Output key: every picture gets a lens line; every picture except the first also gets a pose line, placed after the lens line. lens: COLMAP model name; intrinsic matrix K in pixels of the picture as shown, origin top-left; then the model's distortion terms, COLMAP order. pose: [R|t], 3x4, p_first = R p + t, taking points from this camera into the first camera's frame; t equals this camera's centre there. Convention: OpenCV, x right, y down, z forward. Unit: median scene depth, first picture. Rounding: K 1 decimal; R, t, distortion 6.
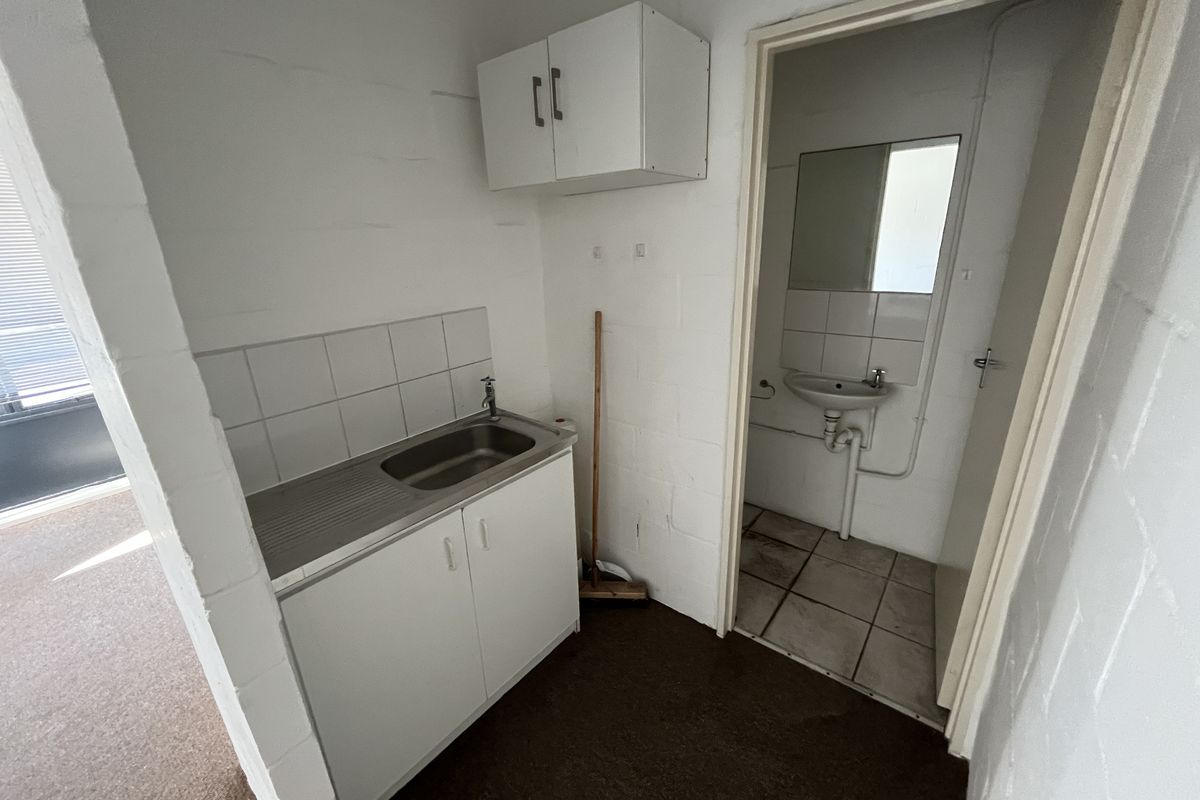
lens RADIAL K [[486.3, 0, 602.4], [0, 486.3, 400.3], [0, 0, 1]] dist [-0.004815, -0.000746]
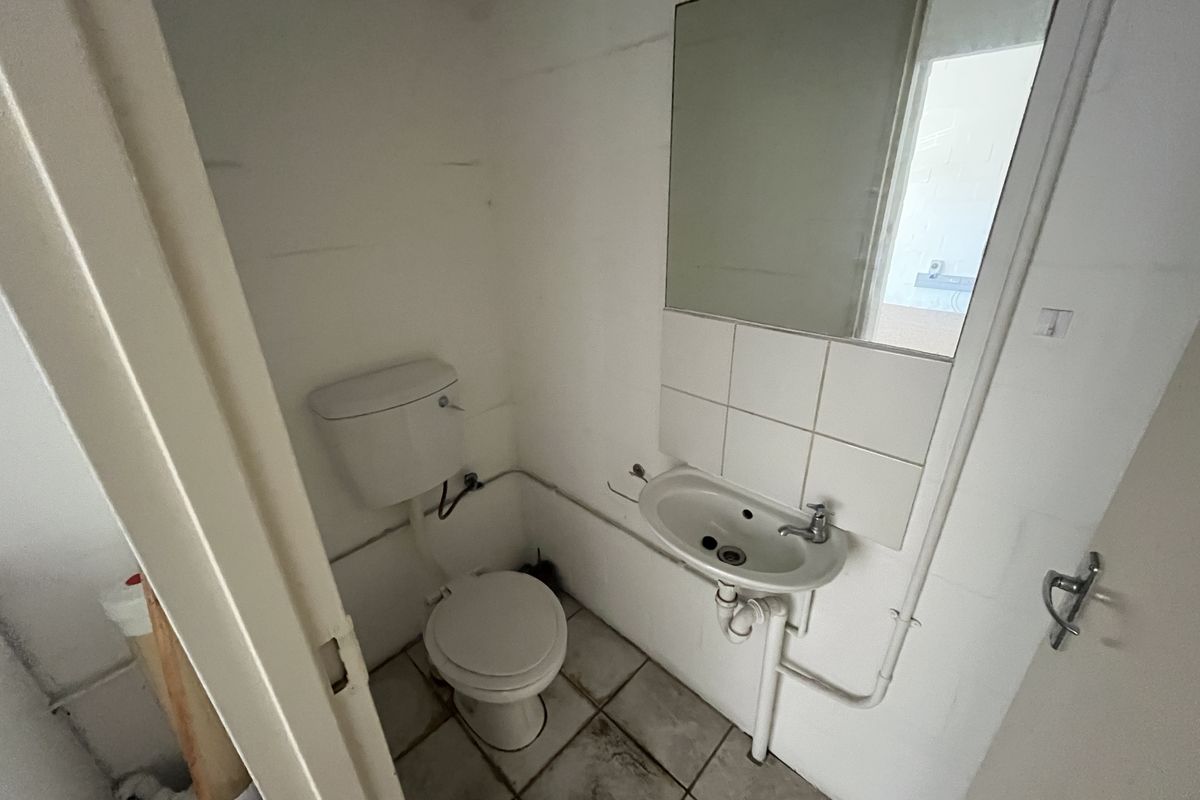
lens RADIAL K [[486.3, 0, 597.5], [0, 486.3, 396.2], [0, 0, 1]] dist [-0.004815, -0.000746]
pose [[0.997211, 0.049233, -0.056099, 0.354263], [-0.045143, 0.996385, 0.071966, -0.177463], [0.059440, -0.069233, 0.995828, 0.502264]]
